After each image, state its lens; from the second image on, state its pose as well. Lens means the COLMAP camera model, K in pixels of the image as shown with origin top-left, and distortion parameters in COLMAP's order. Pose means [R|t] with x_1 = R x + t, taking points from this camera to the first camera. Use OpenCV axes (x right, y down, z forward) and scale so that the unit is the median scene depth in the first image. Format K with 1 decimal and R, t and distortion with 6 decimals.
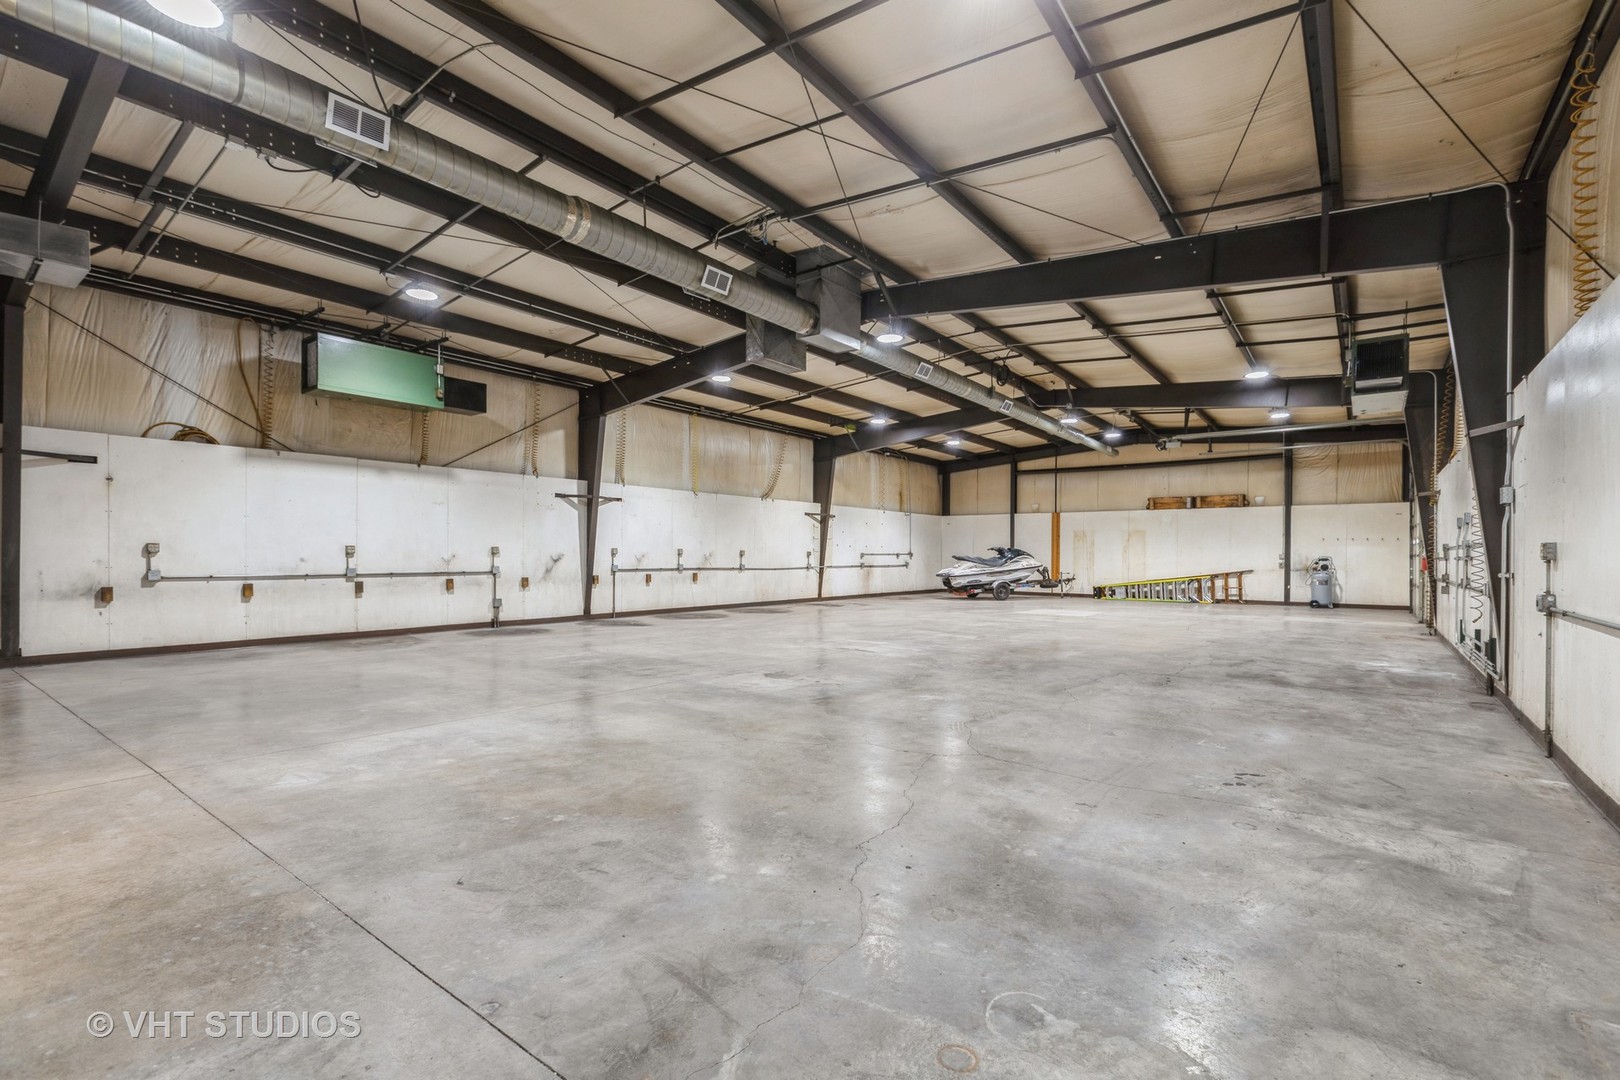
lens RADIAL K [[718.5, 0, 795.1], [0, 718.5, 546.4], [0, 0, 1]] dist [0.001603, -0.001994]
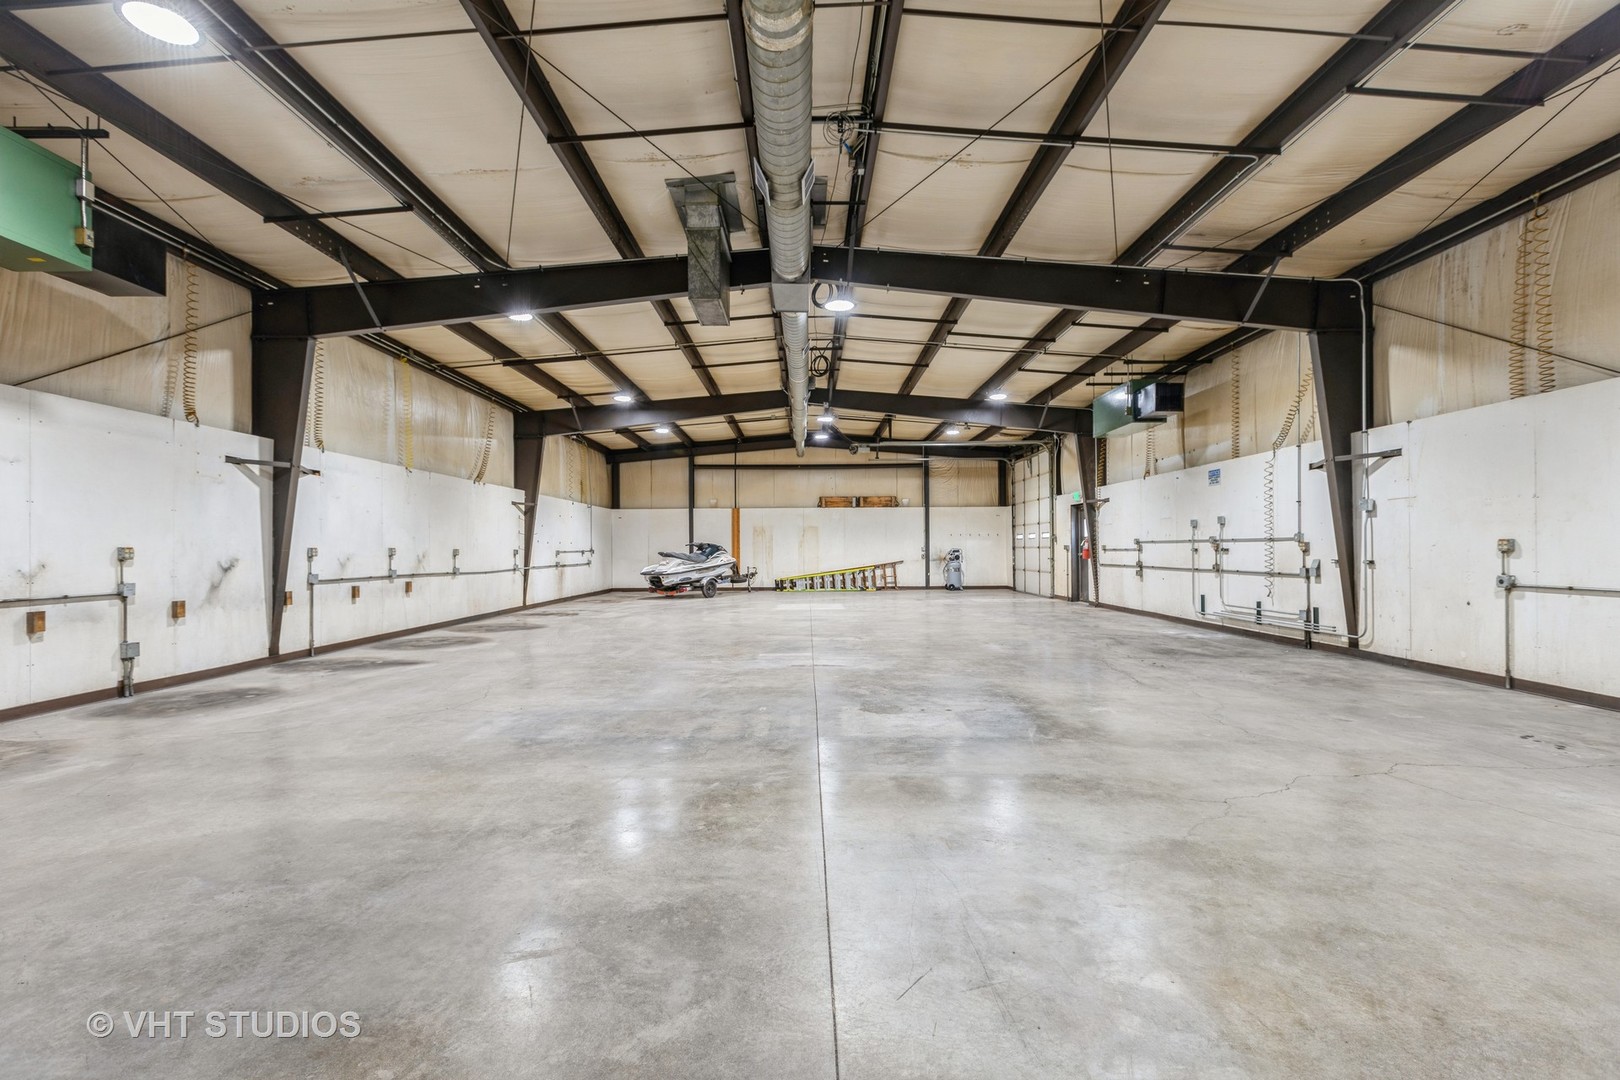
lens RADIAL K [[718.5, 0, 782.9], [0, 718.5, 533.9], [0, 0, 1]] dist [0.001603, -0.001994]
pose [[0.796700, 0.001836, 0.604372, -0.243909], [0.004816, 0.999944, -0.009385, -0.001371], [-0.604356, 0.010388, 0.796647, 0.187625]]
